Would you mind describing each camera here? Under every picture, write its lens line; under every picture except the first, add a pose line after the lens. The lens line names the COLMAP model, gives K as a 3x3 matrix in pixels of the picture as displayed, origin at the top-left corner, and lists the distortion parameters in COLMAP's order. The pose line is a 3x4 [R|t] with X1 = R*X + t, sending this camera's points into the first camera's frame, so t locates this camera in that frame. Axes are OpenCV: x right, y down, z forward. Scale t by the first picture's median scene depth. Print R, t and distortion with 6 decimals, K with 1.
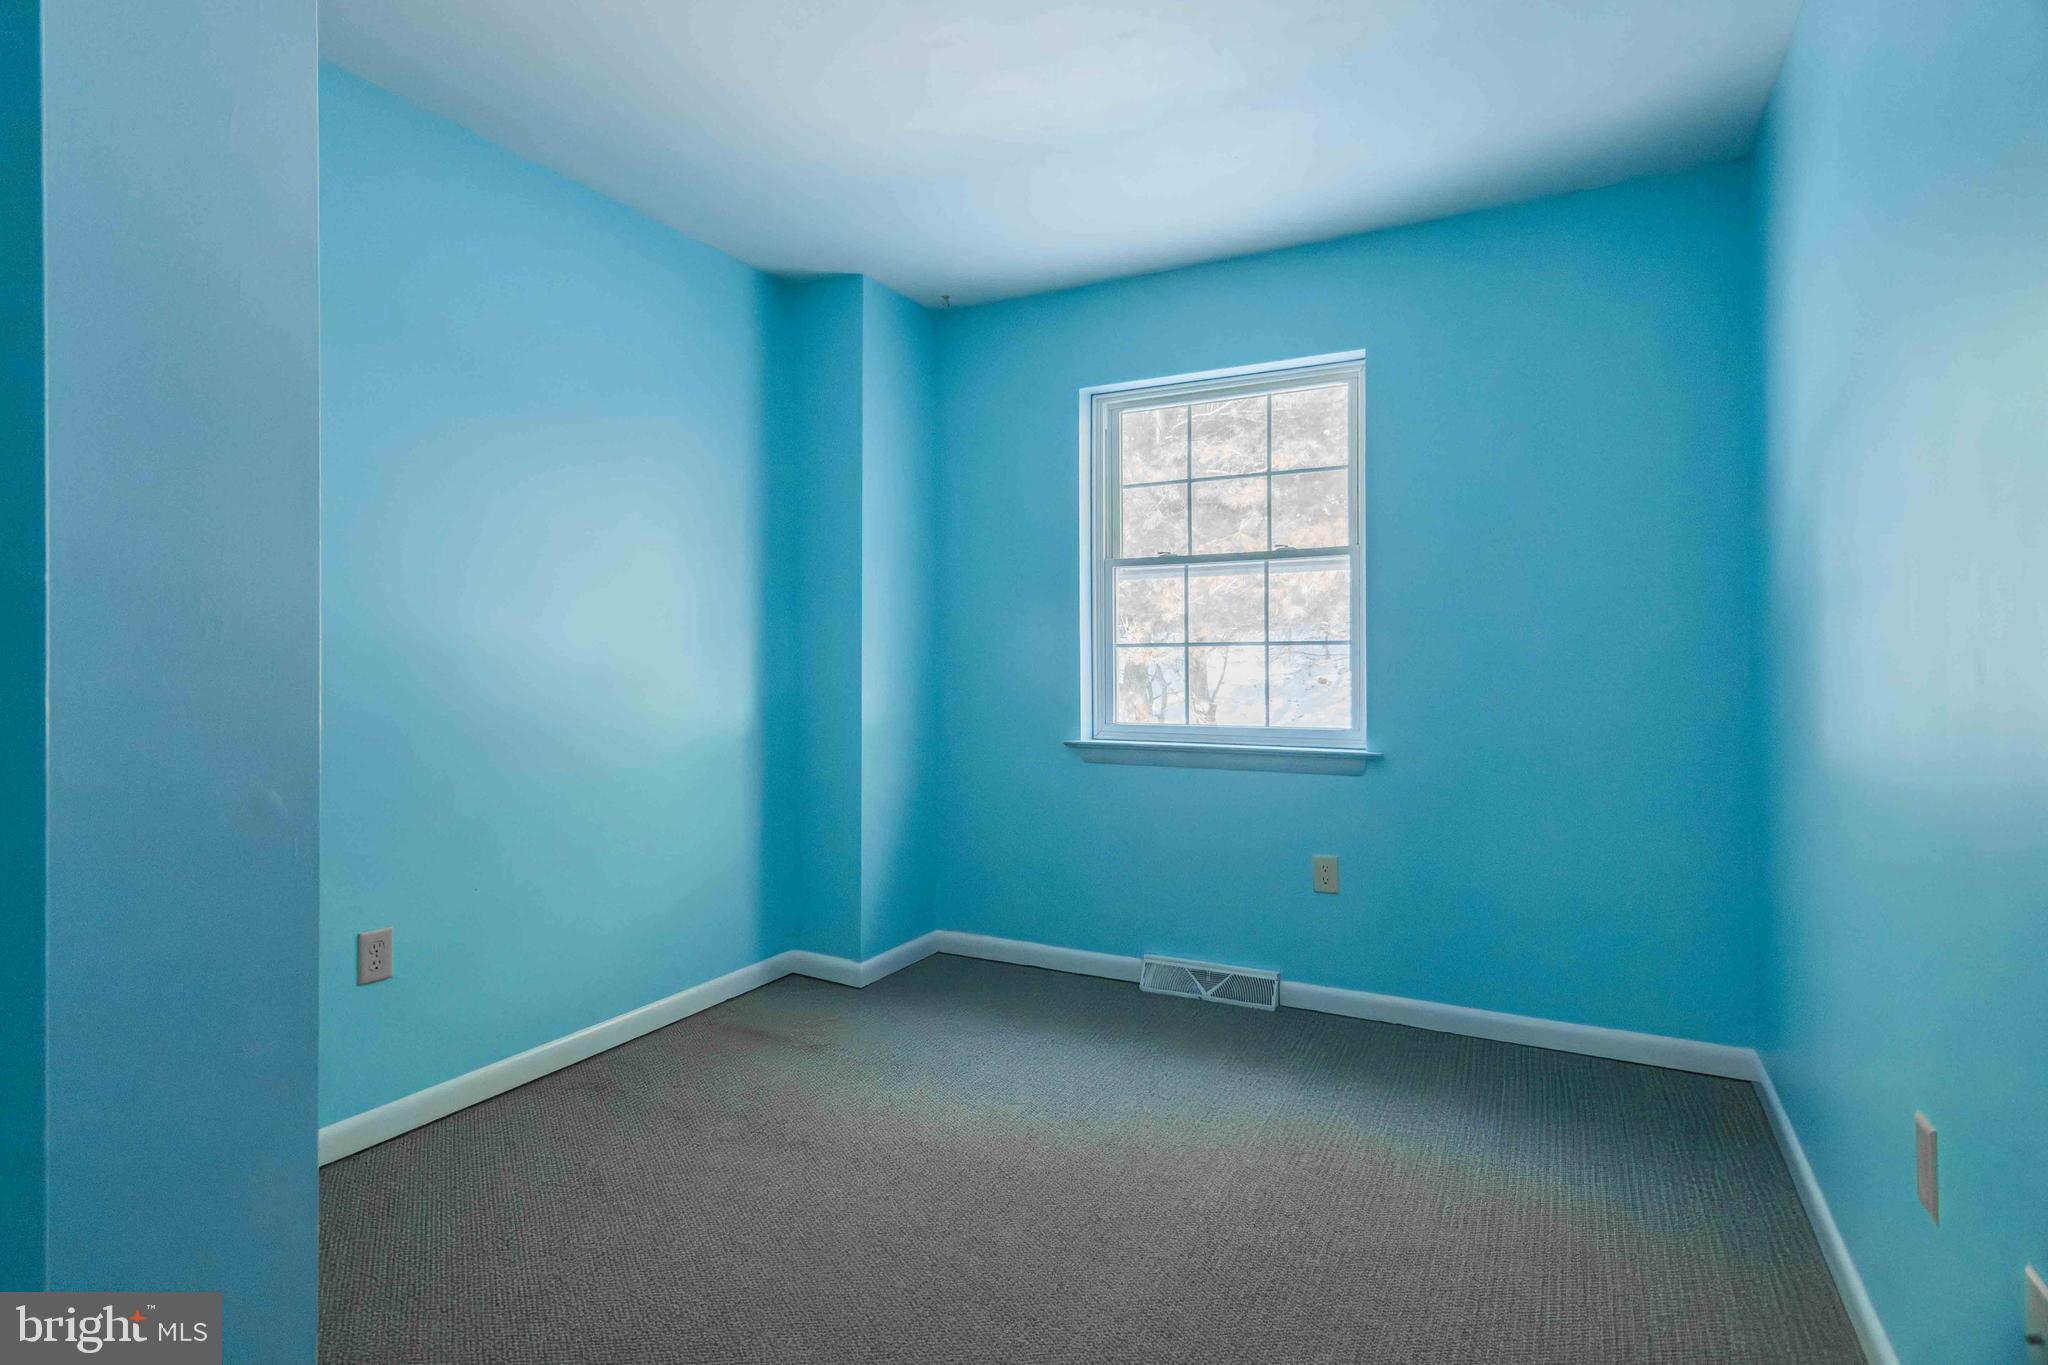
lens RADIAL K [[1070.8, 0, 1039.7], [0, 1070.8, 657.4], [0, 0, 1]] dist [0.016865, -0.002765]
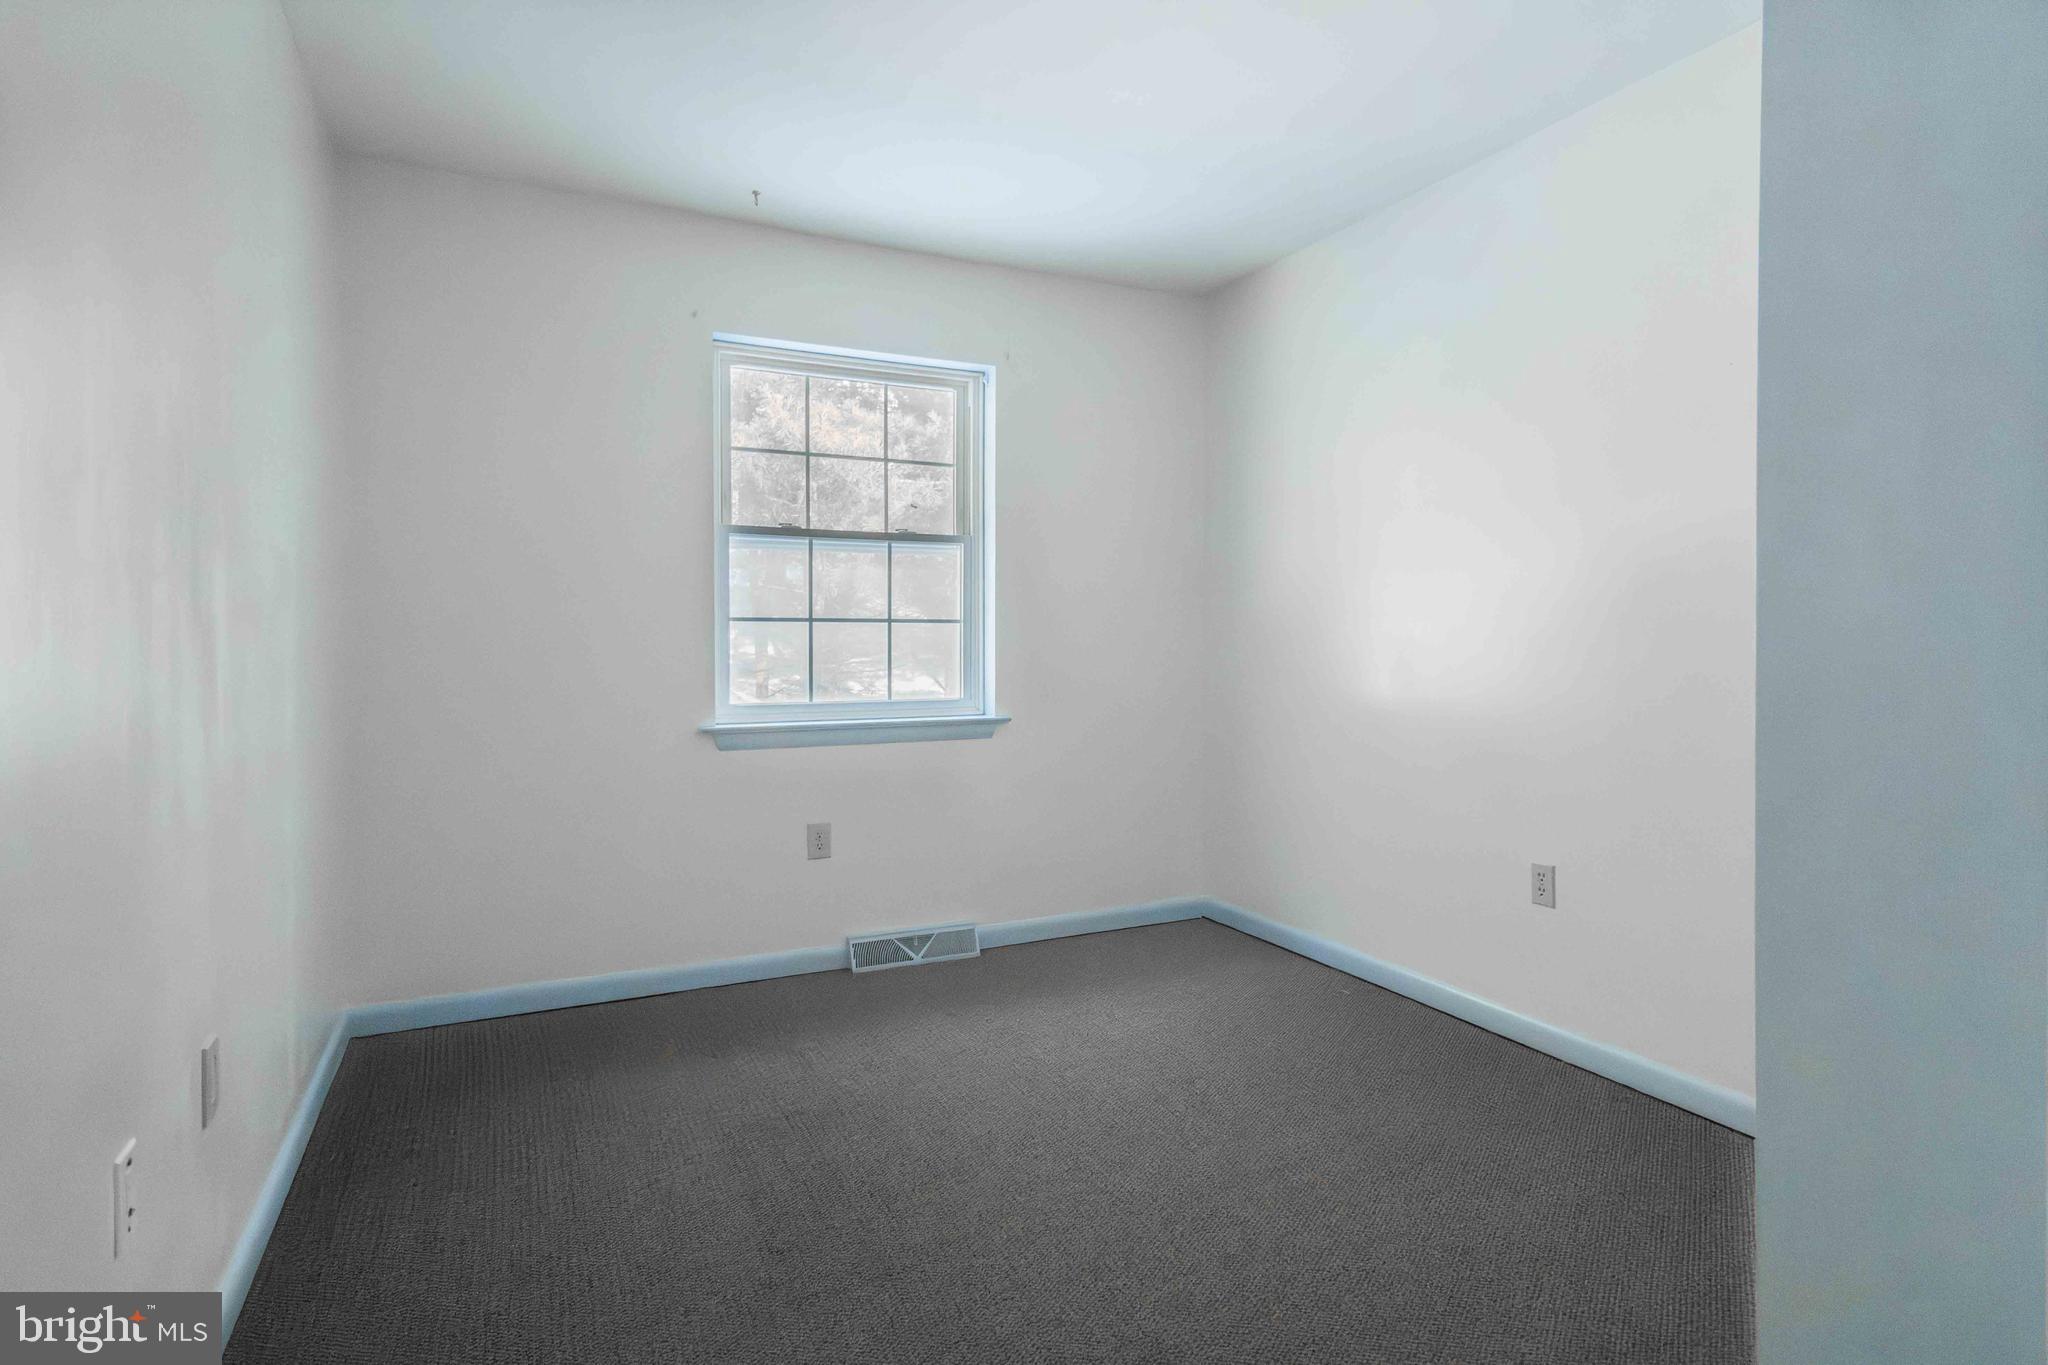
lens RADIAL K [[1070.8, 0, 1039.7], [0, 1070.8, 657.4], [0, 0, 1]] dist [0.016865, -0.002765]
pose [[0.592165, -0.011116, 0.805740, -0.541917], [-0.002476, 0.999875, 0.015614, 0.005999], [-0.805813, -0.011241, 0.592063, 0.262188]]
